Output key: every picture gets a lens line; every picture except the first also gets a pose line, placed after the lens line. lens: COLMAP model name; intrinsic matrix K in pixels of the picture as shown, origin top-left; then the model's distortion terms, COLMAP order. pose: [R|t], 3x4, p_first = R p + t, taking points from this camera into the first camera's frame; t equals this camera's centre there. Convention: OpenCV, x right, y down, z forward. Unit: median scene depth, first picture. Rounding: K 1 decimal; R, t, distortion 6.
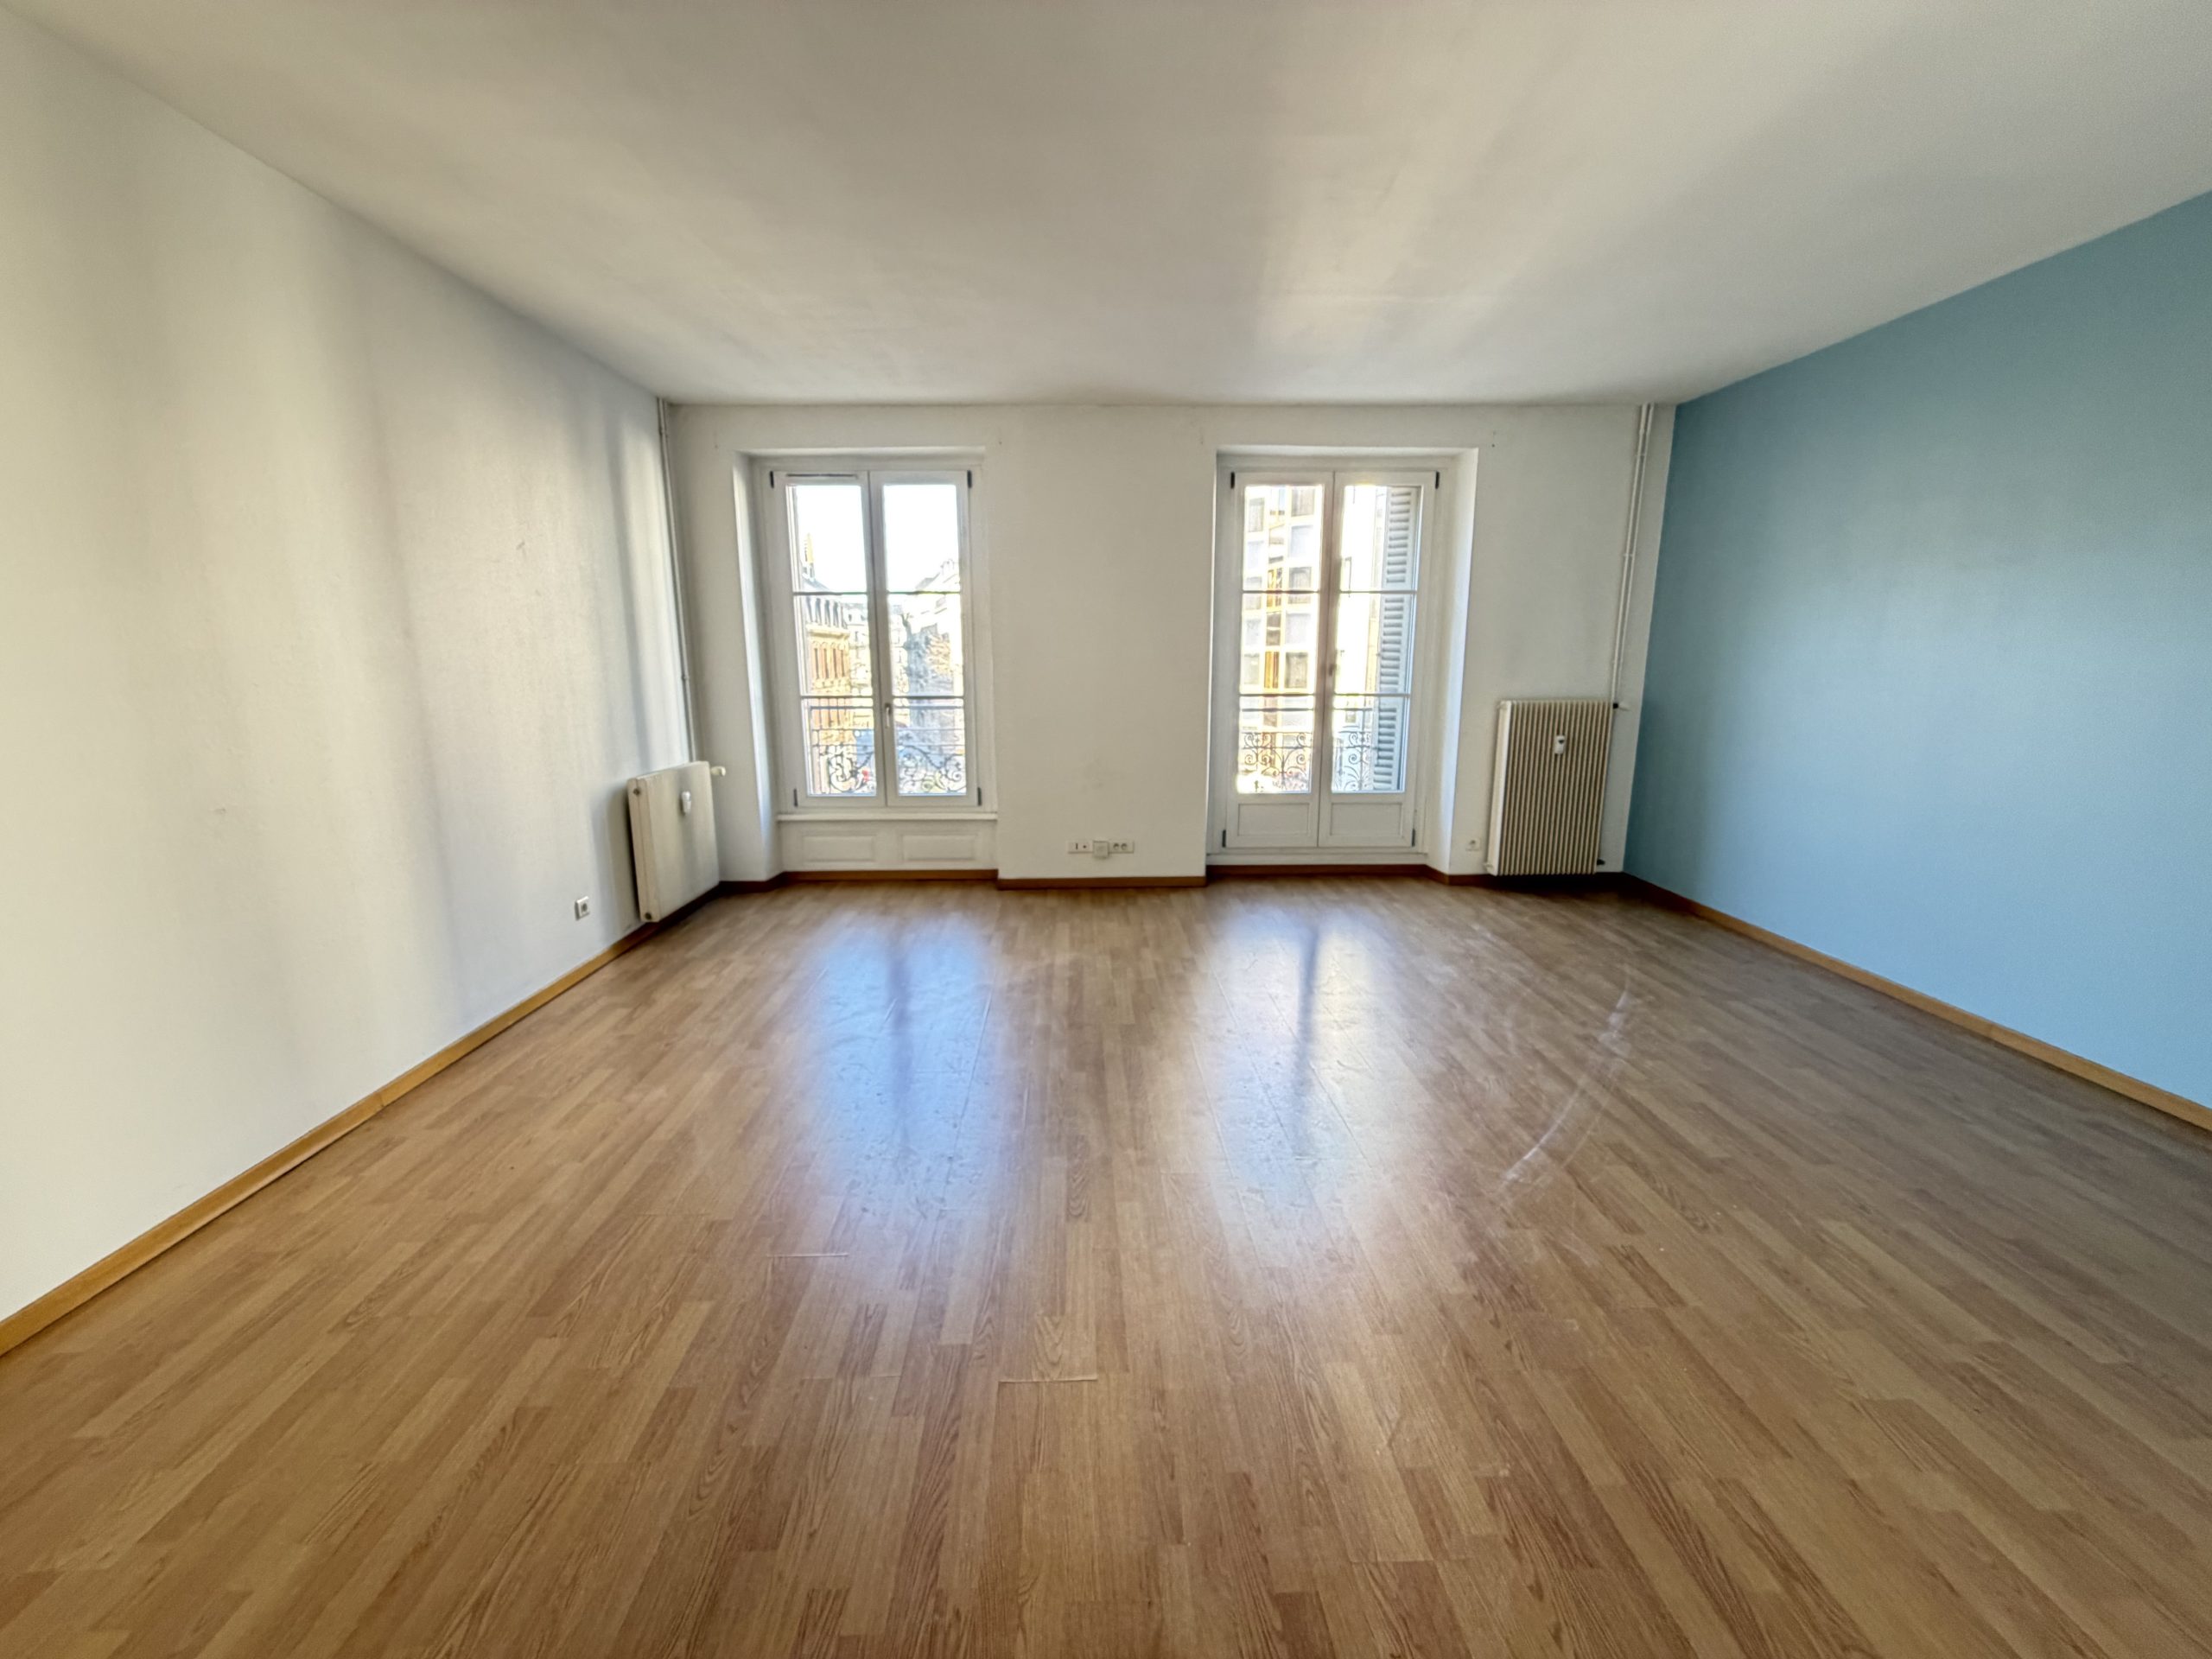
lens RADIAL K [[863.5, 0, 1103.5], [0, 863.5, 828.6], [0, 0, 1]] dist [-0.001013, 0.000013]
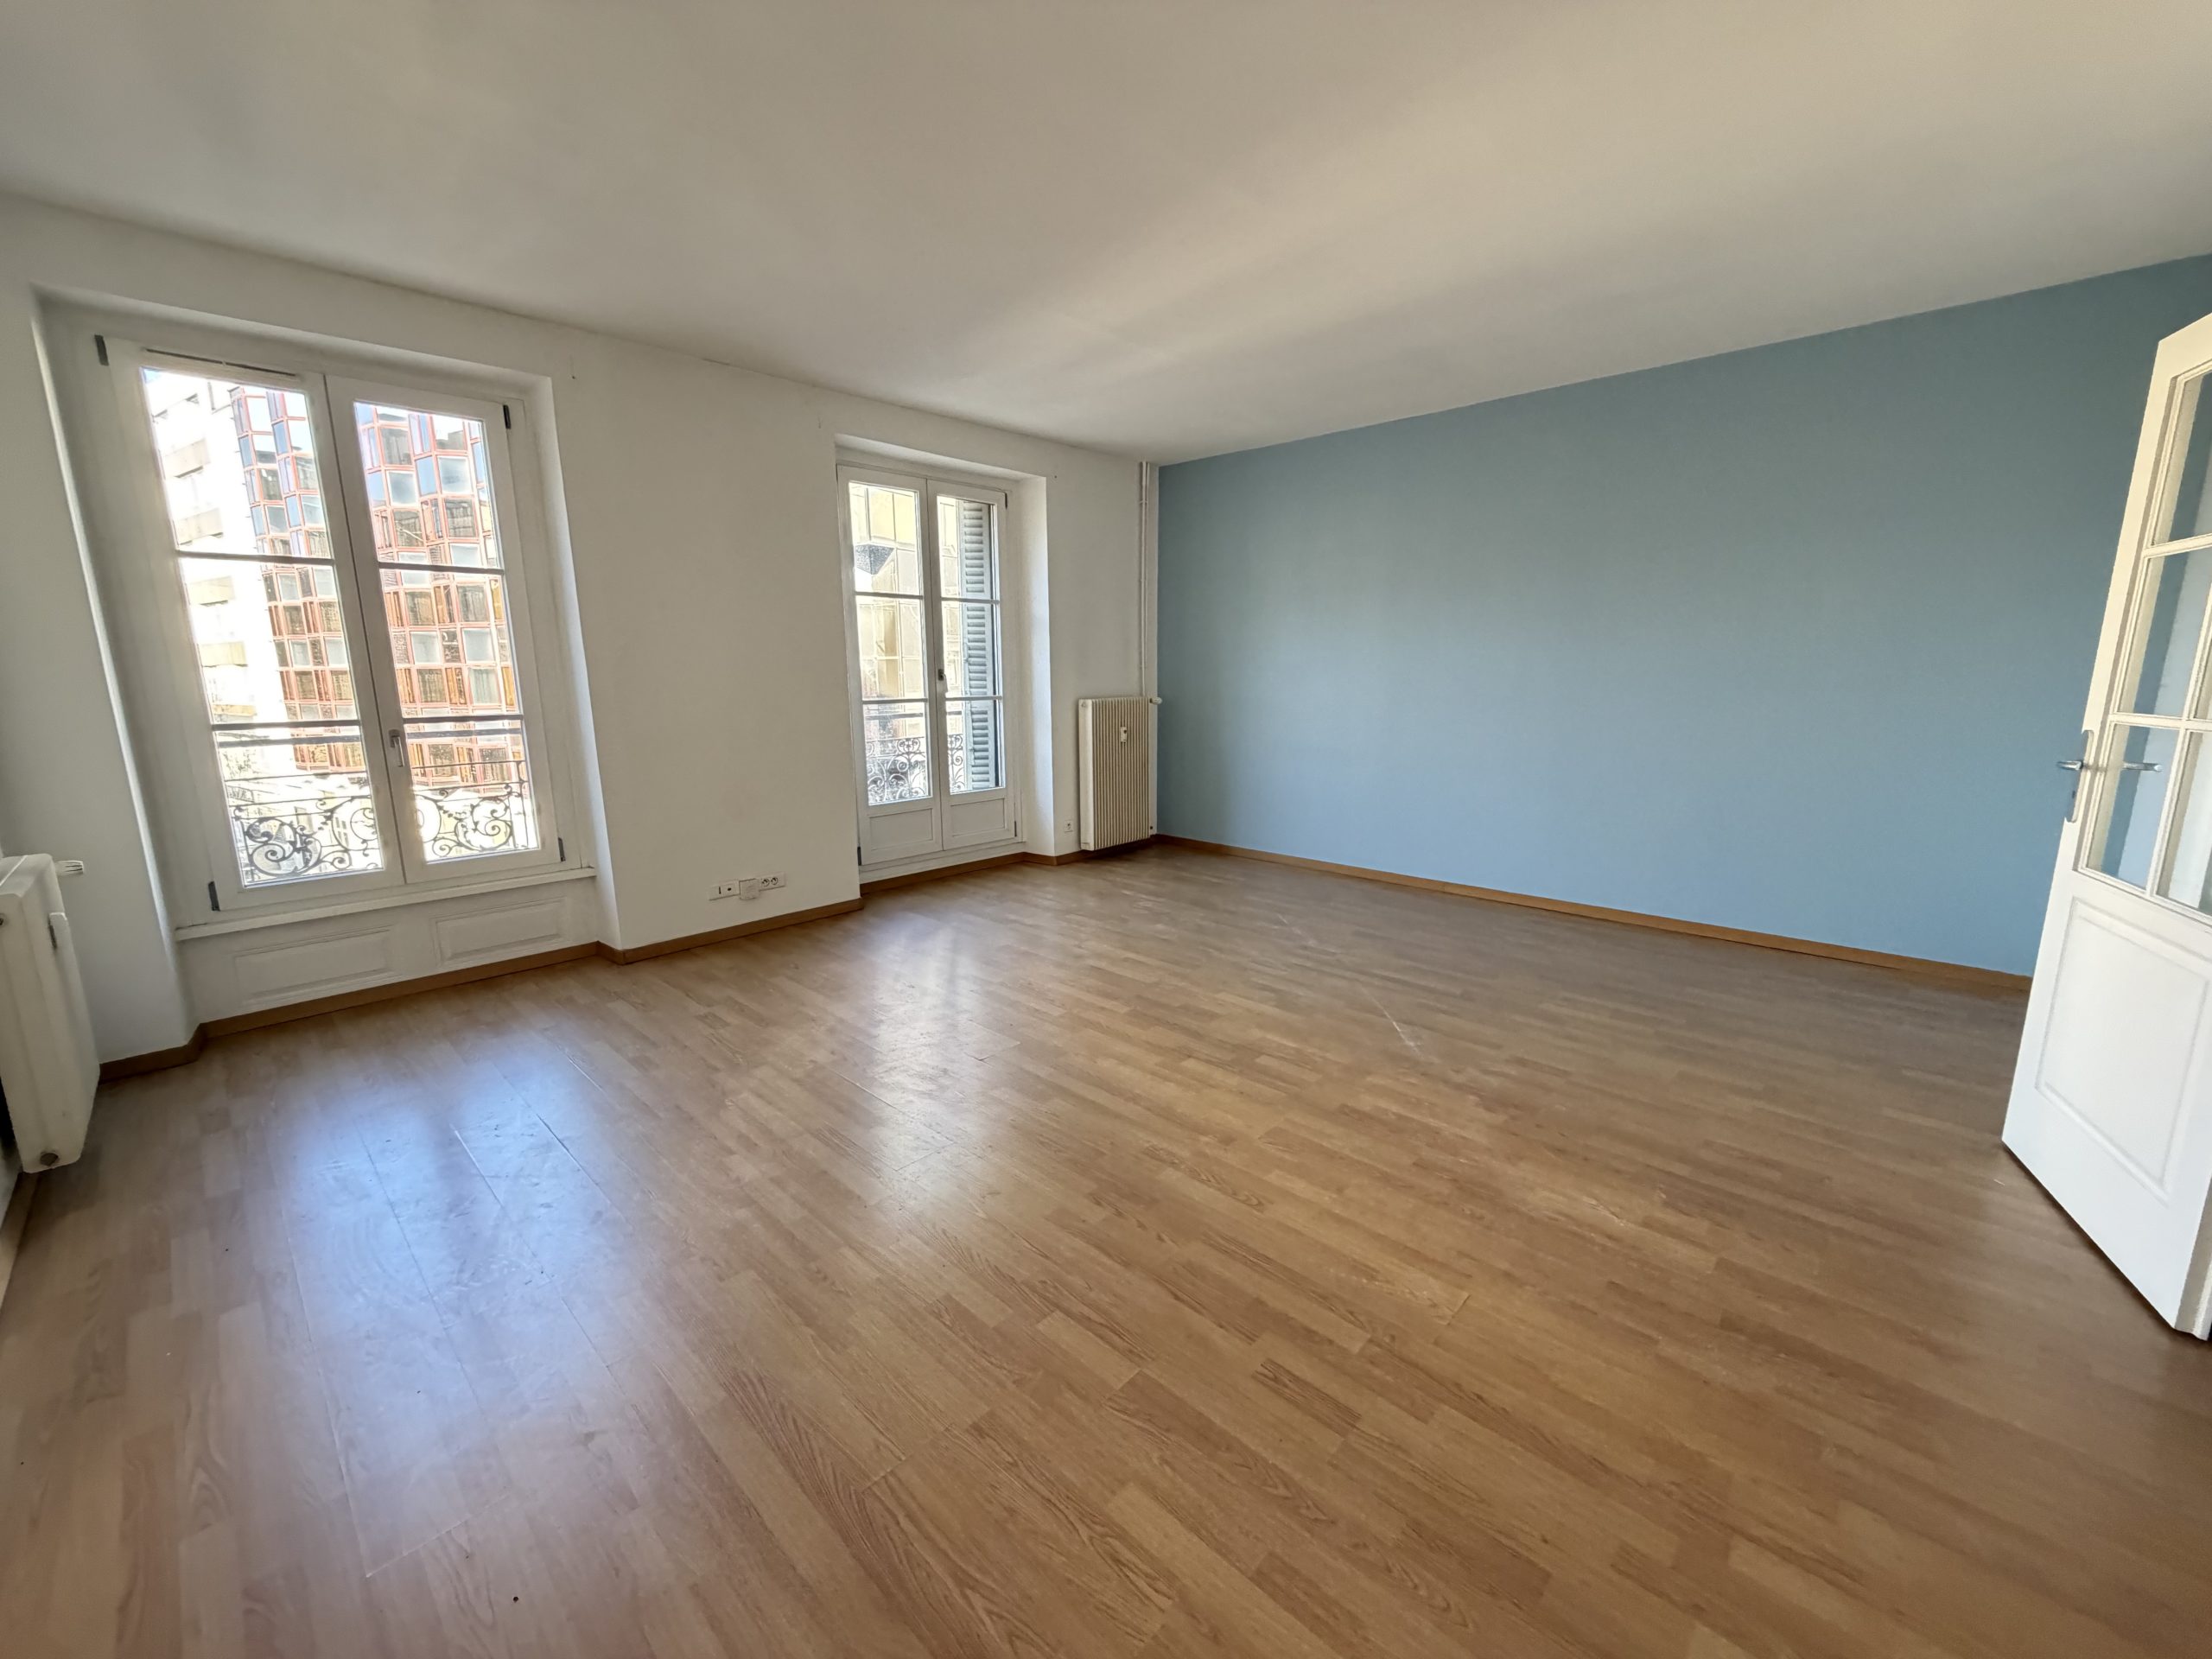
lens RADIAL K [[863.5, 0, 1088.4], [0, 863.5, 829.2], [0, 0, 1]] dist [-0.001013, 0.000013]
pose [[0.719579, -0.131464, 0.681853, -0.347986], [0.141560, 0.989068, 0.041304, -0.022879], [-0.679829, 0.066801, 0.730322, 0.162002]]
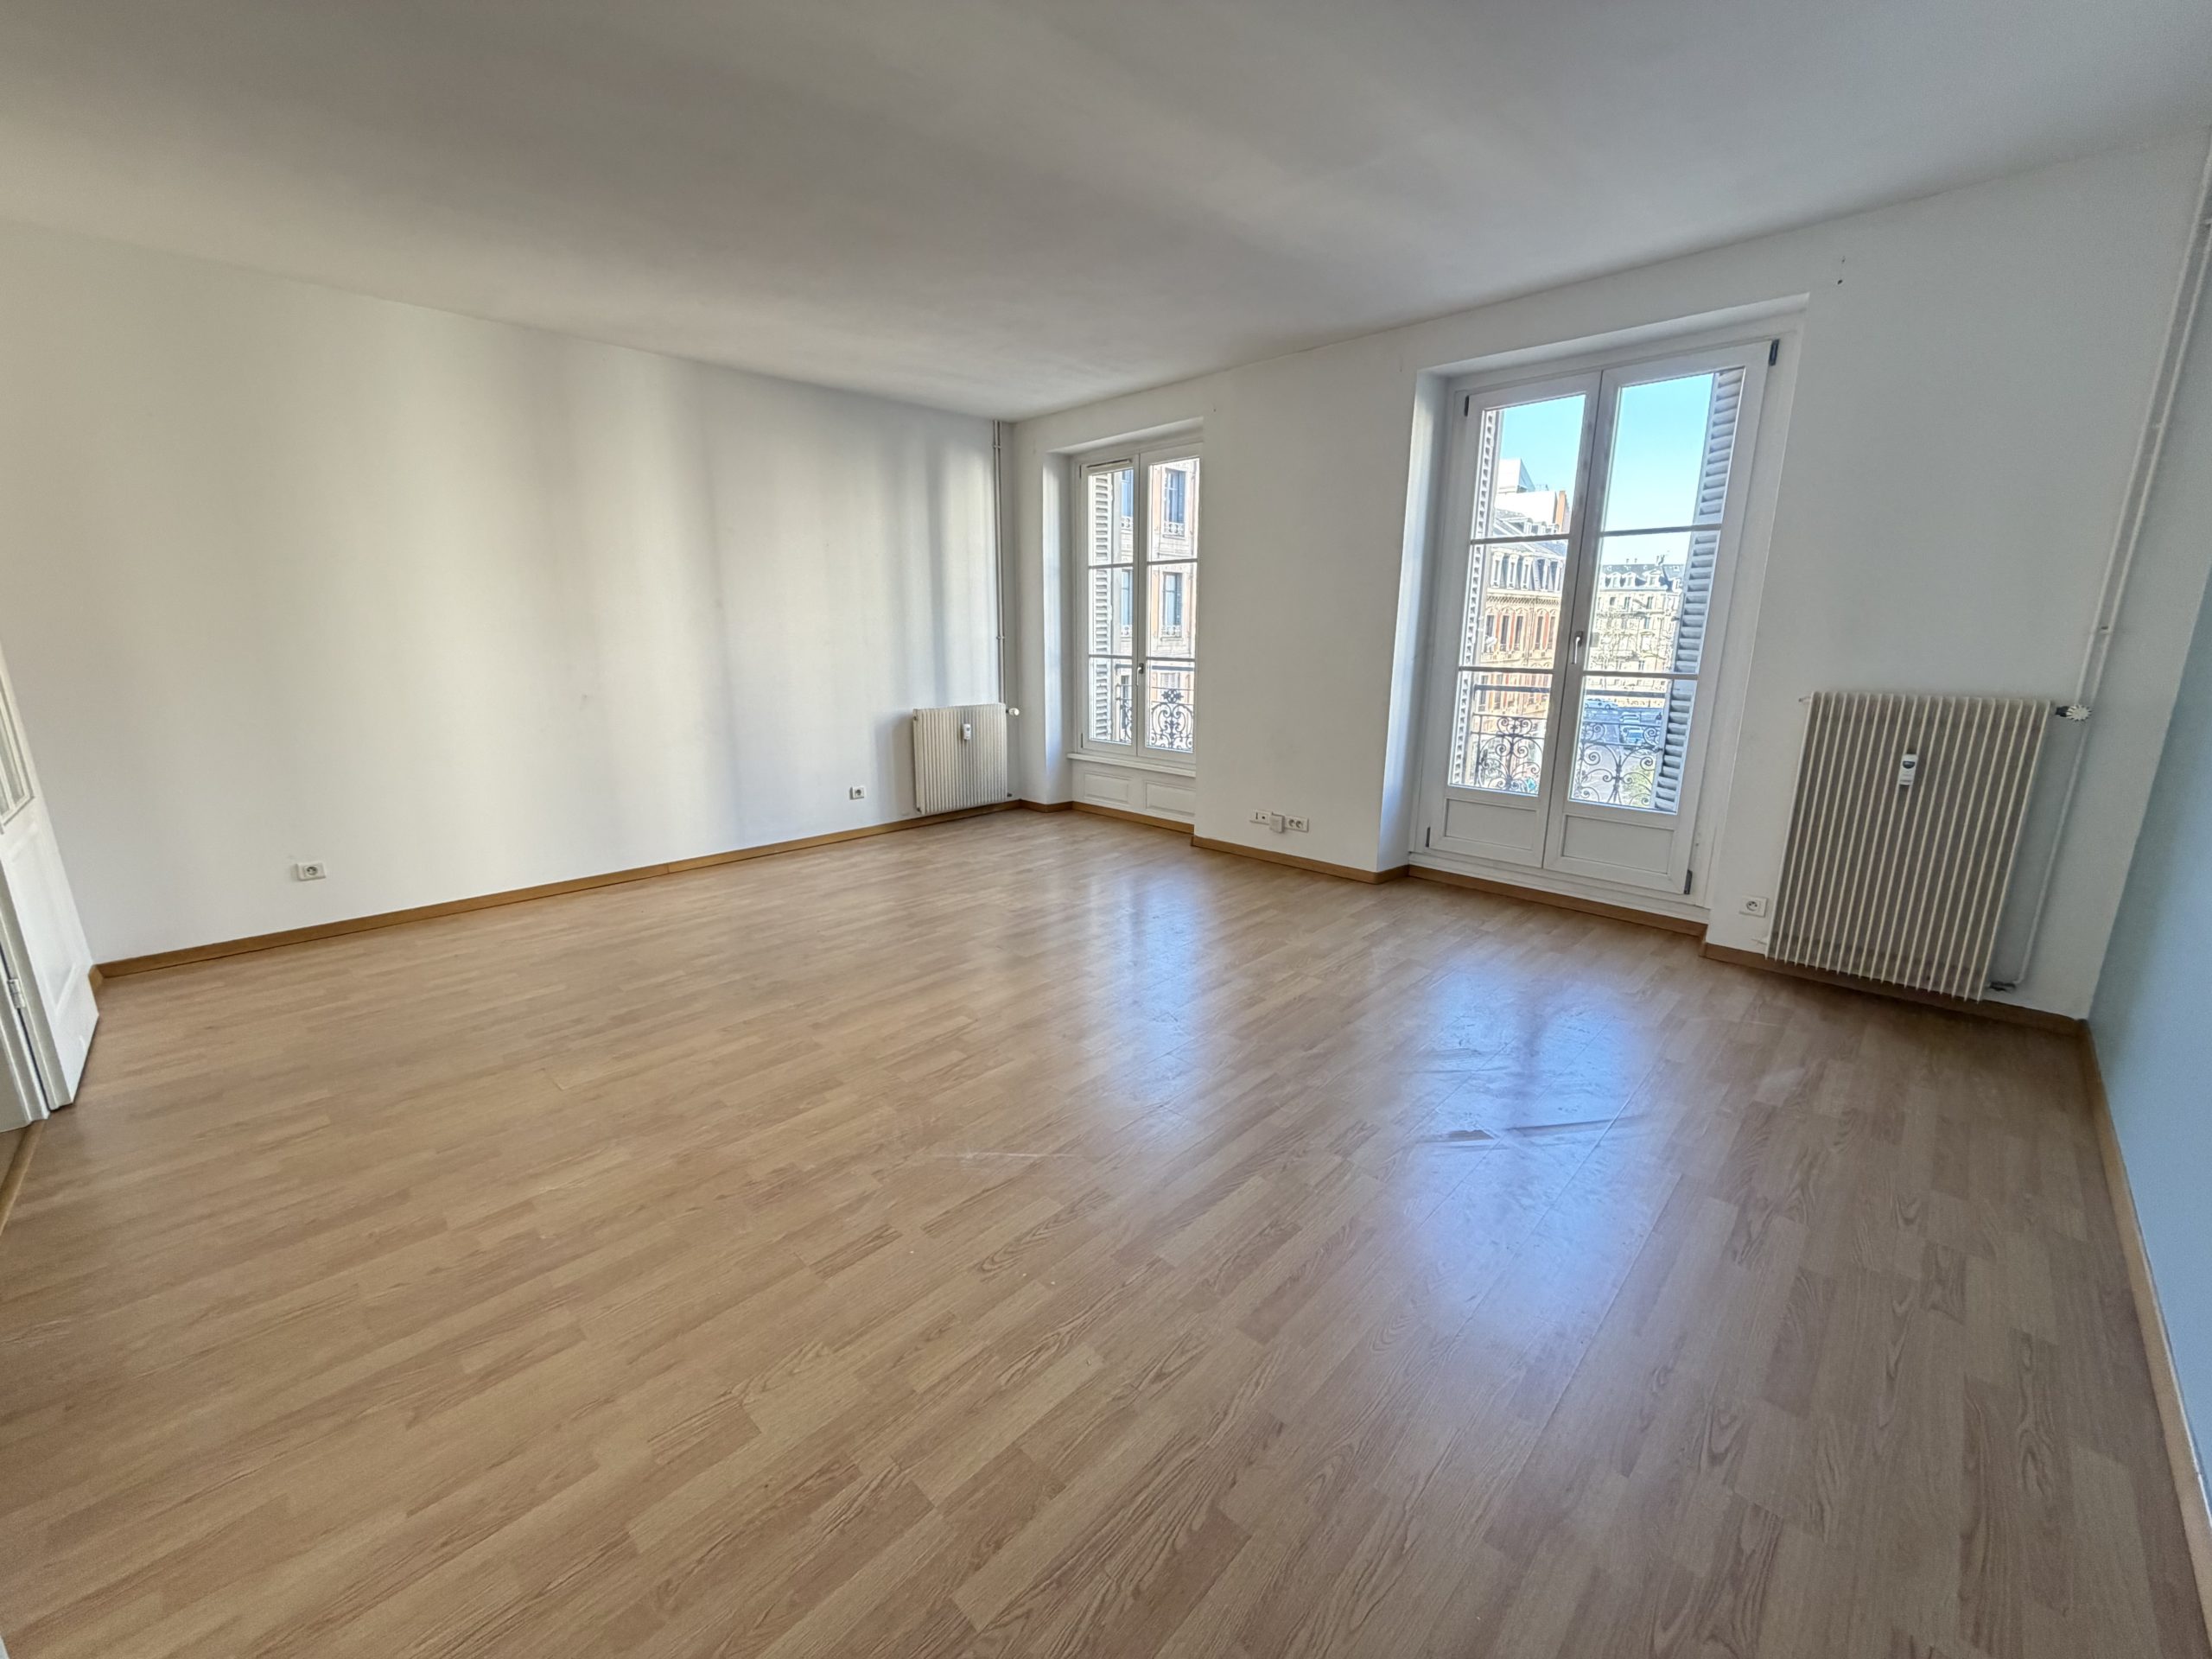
lens RADIAL K [[863.5, 0, 1112.9], [0, 863.5, 830.6], [0, 0, 1]] dist [-0.001013, 0.000013]
pose [[0.705053, 0.167238, -0.689153, 0.559869], [-0.140796, 0.985461, 0.095099, -0.034849], [0.695038, 0.029980, 0.718348, 0.188502]]
